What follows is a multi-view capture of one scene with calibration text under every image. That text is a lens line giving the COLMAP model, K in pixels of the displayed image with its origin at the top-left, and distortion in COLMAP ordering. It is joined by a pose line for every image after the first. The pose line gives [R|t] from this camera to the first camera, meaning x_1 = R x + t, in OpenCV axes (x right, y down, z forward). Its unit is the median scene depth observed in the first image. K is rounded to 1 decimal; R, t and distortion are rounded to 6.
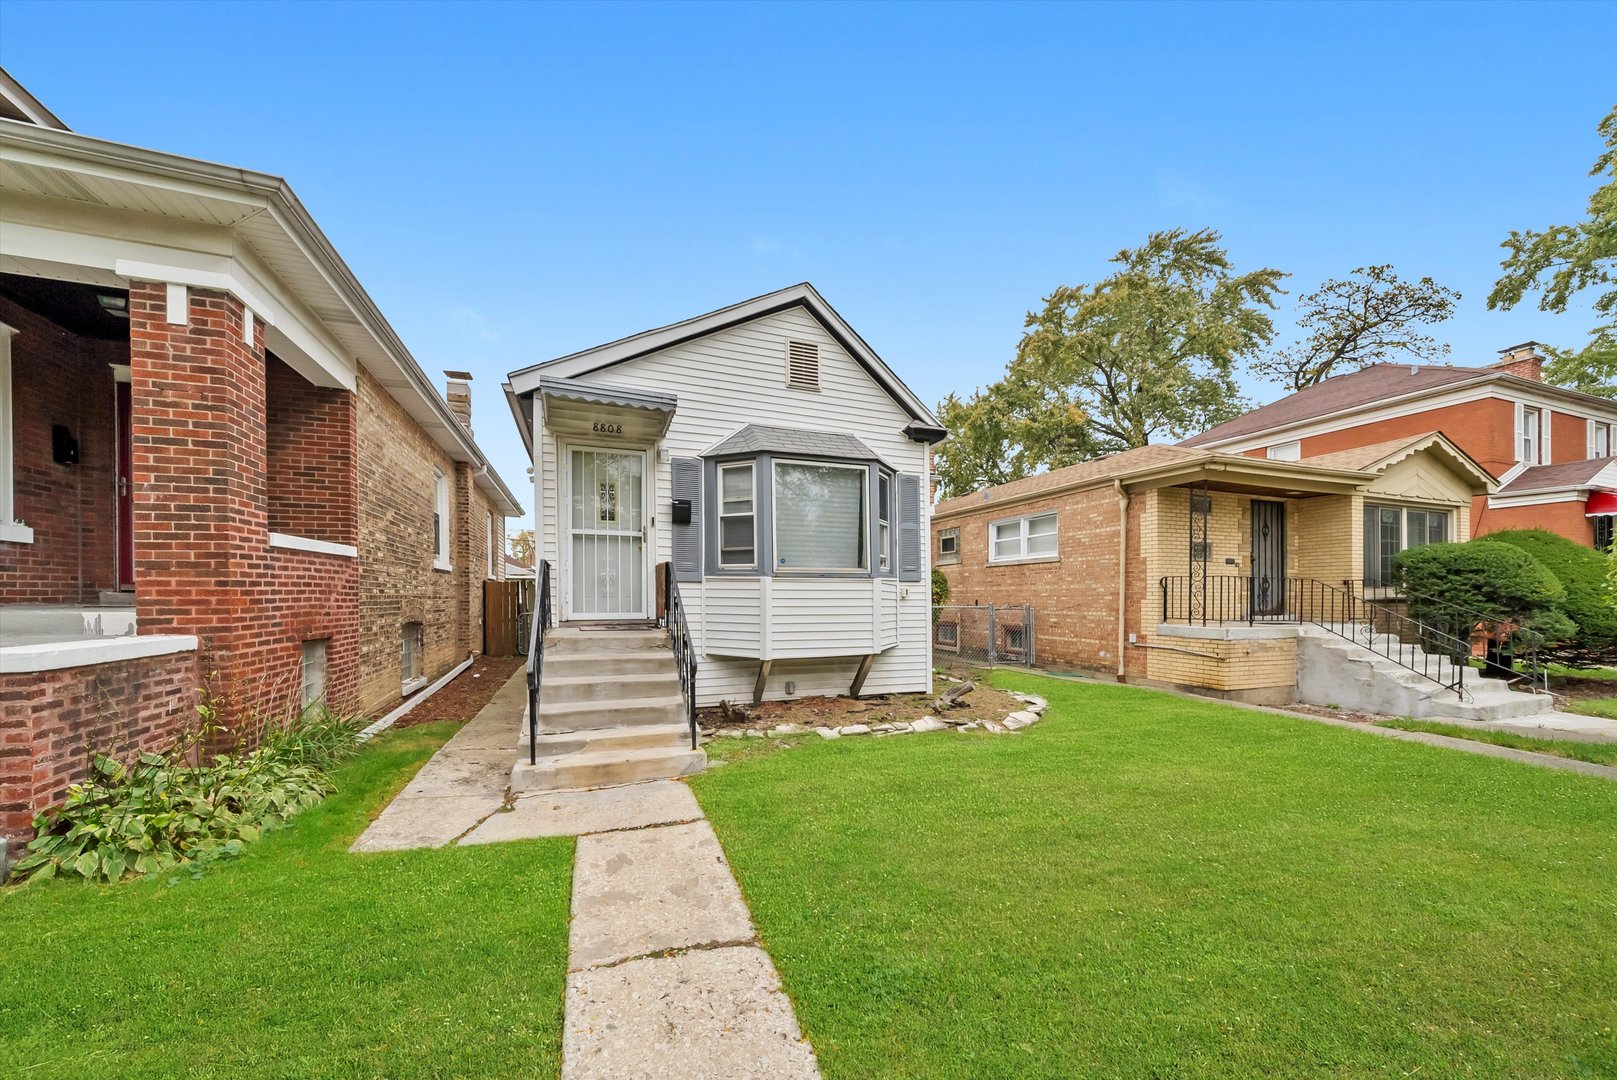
lens RADIAL K [[562.4, 0, 802.9], [0, 562.4, 528.4], [0, 0, 1]] dist [-0.000563, 0.000120]
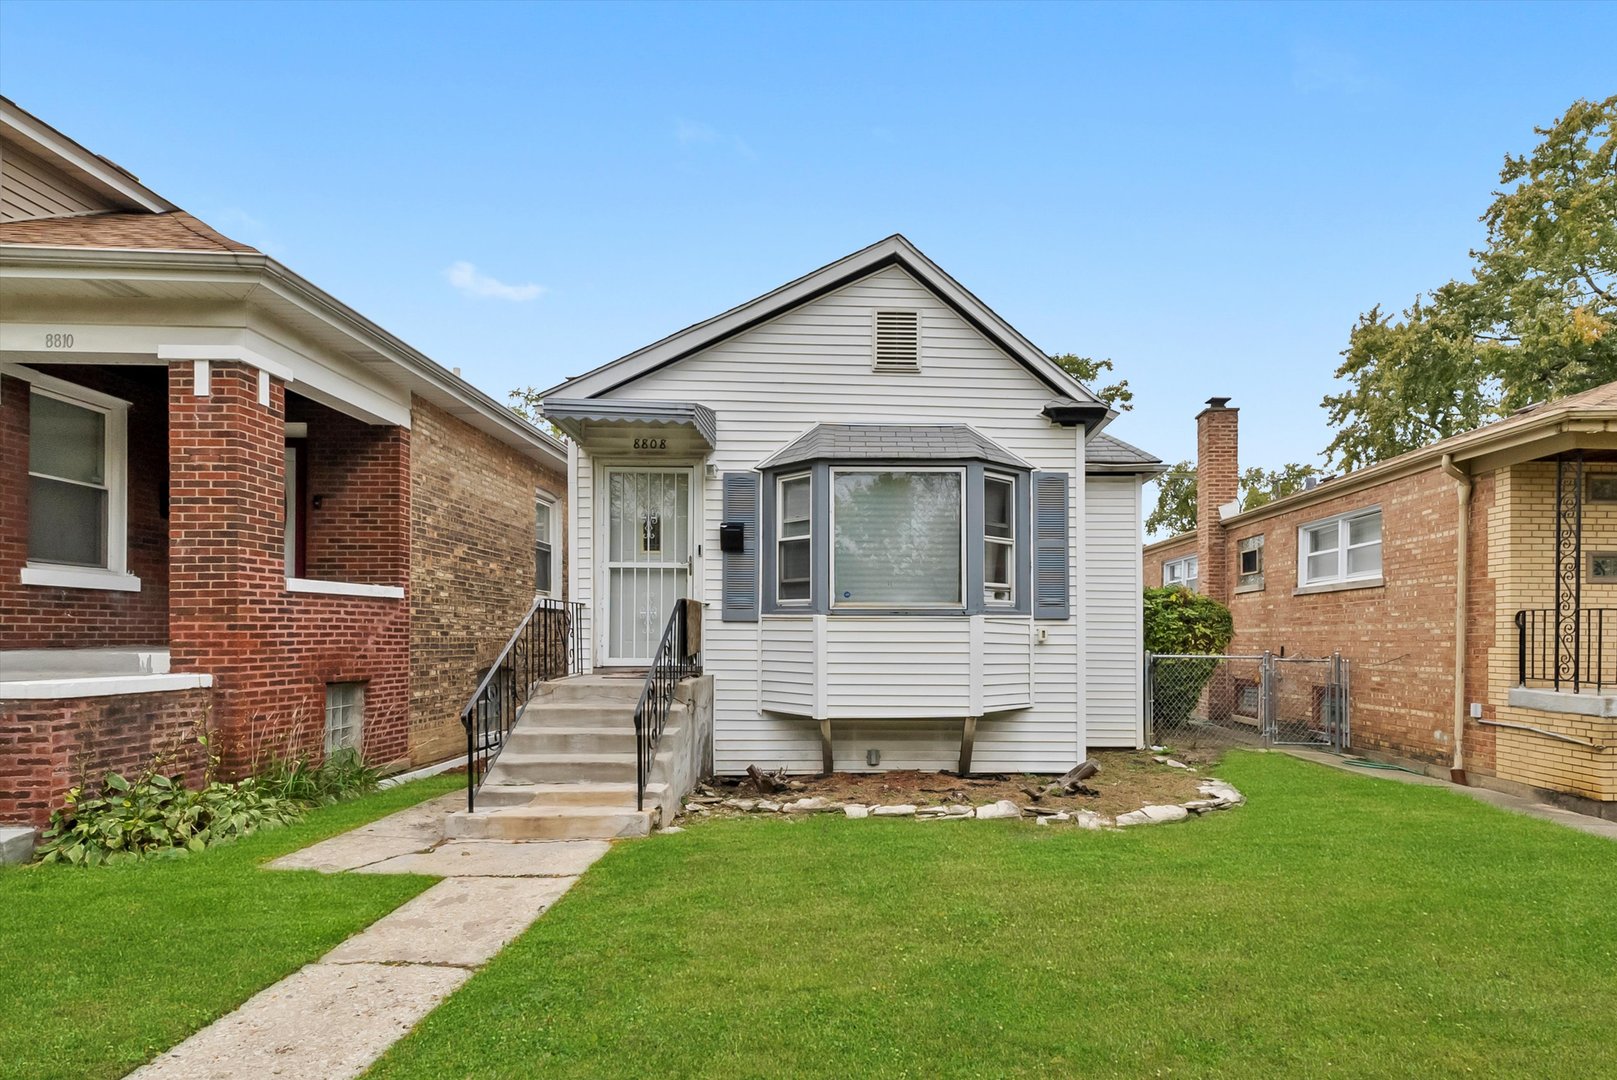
lens RADIAL K [[767.0, 0, 808.5], [0, 767.0, 526.9], [0, 0, 1]] dist [0.014610, -0.000849]
pose [[0.954091, -0.041185, -0.296671, 0.299450], [0.033546, 0.998963, -0.030797, -0.008188], [0.297632, 0.019431, 0.954483, -0.066753]]
